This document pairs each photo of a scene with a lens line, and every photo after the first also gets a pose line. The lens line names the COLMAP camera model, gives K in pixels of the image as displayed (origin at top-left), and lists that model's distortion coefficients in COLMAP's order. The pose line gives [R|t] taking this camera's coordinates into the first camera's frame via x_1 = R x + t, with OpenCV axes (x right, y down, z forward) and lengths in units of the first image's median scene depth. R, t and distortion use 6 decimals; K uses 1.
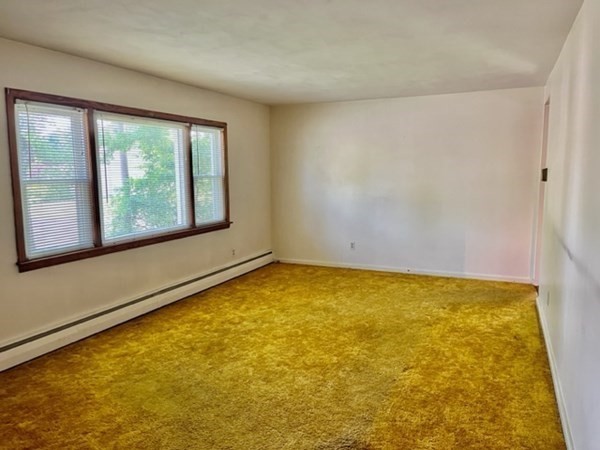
lens RADIAL K [[452.6, 0, 303.7], [0, 452.6, 221.3], [0, 0, 1]] dist [0.039110, -0.061016]
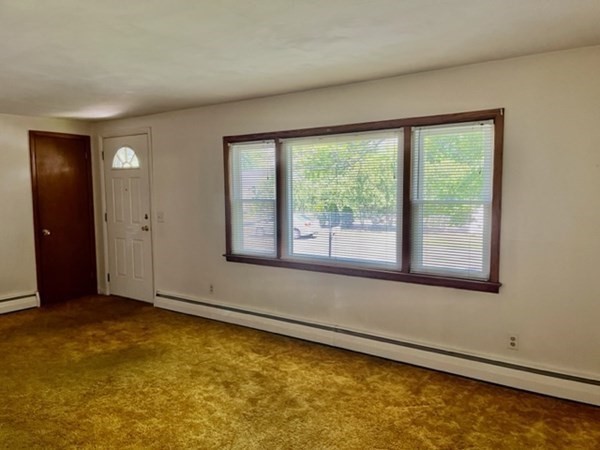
lens RADIAL K [[452.6, 0, 304.2], [0, 452.6, 231.3], [0, 0, 1]] dist [0.039110, -0.061016]
pose [[-0.190212, 0.107023, -0.975892, 0.601591], [-0.097093, 0.987116, 0.127178, -0.155967], [0.976930, 0.118944, -0.177370, 1.199277]]
